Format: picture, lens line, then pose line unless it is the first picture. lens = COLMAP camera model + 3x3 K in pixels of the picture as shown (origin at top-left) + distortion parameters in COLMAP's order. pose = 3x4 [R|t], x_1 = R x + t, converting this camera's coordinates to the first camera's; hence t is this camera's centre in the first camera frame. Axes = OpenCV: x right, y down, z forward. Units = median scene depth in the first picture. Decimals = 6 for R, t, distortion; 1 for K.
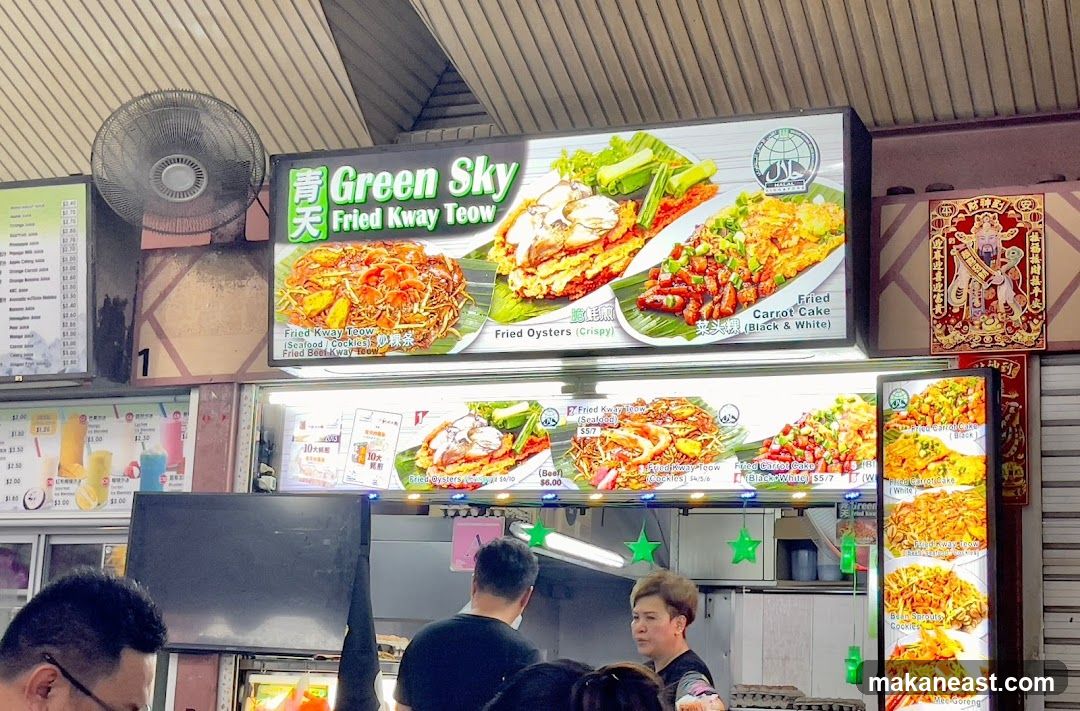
lens RADIAL K [[1796.4, 0, 517.8], [0, 1796.4, 379.9], [0, 0, 1]] dist [0.224070, -0.871567]
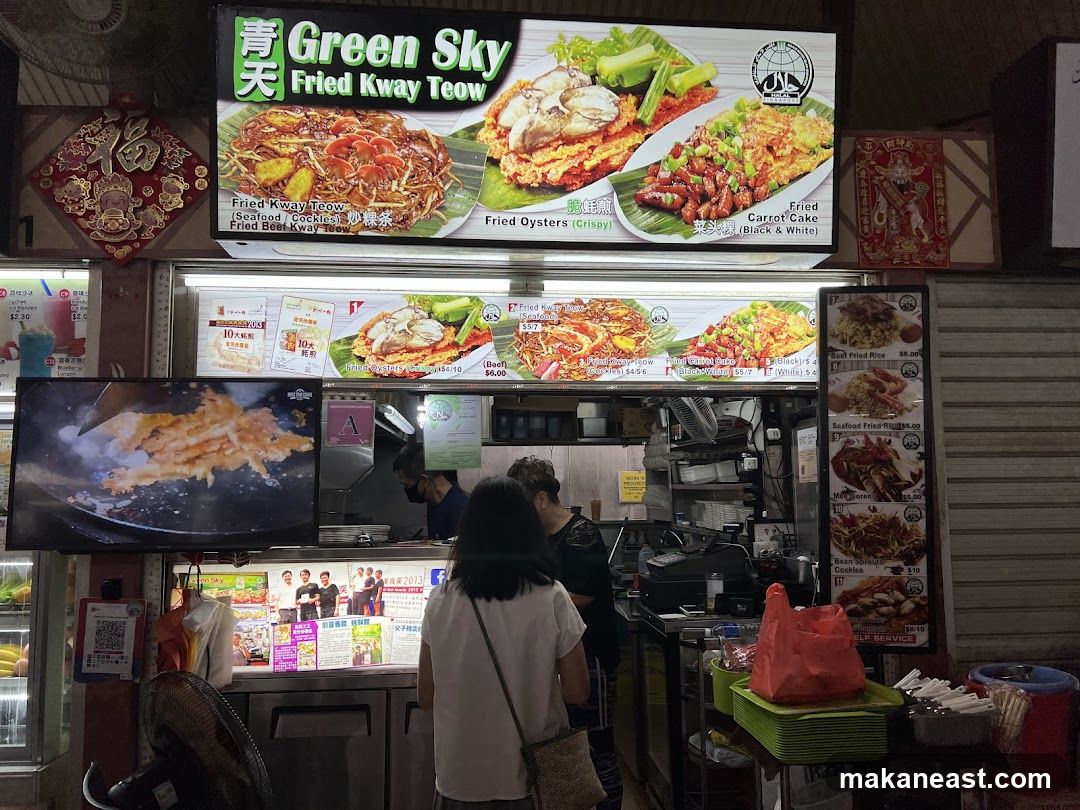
lens RADIAL K [[799.4, 0, 540.0], [0, 799.4, 405.0], [0, 0, 1]] dist [0.041340, -0.030562]
pose [[0.892285, -0.003304, 0.451461, -0.181965], [-0.039991, 0.995464, 0.086325, 0.035554], [-0.449698, -0.095081, 0.888105, 0.589918]]
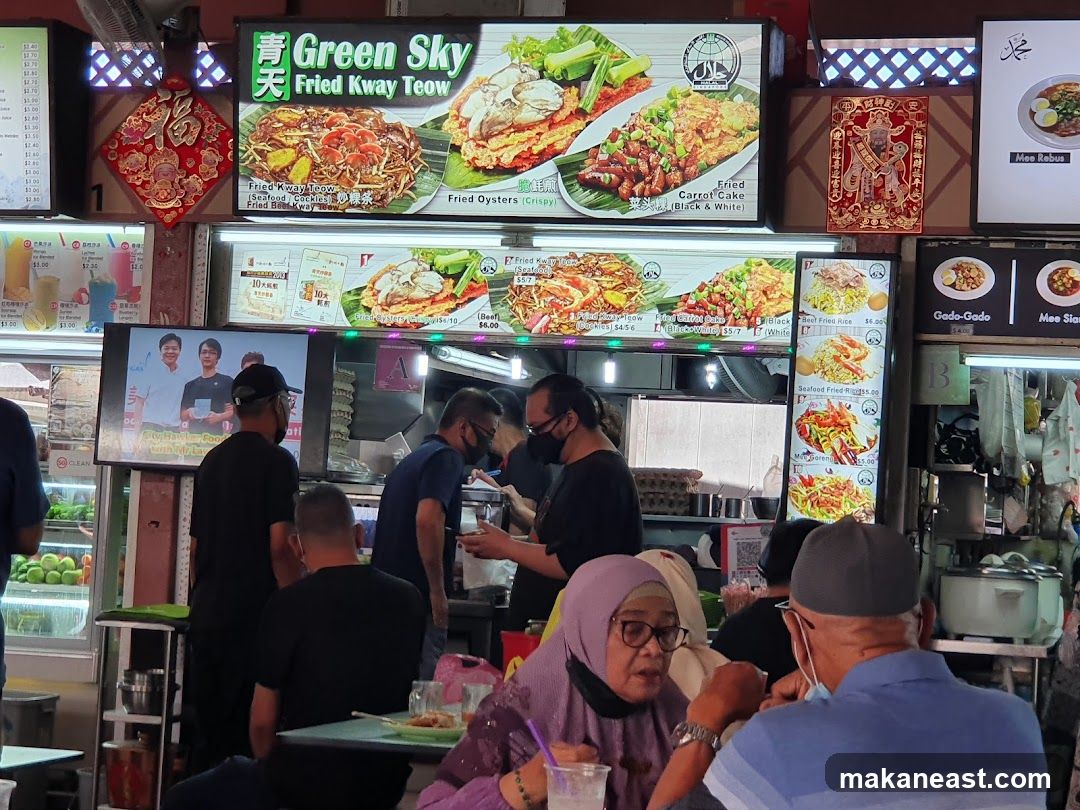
lens RADIAL K [[2636.2, 0, 540.0], [0, 2636.2, 405.0], [0, 0, 1]] dist [-0.315402, 12.086407]
pose [[0.994152, 0.012139, 0.107301, -0.129235], [-0.028398, 0.988076, 0.151327, -0.147089], [-0.104185, -0.153489, 0.982643, -0.627906]]
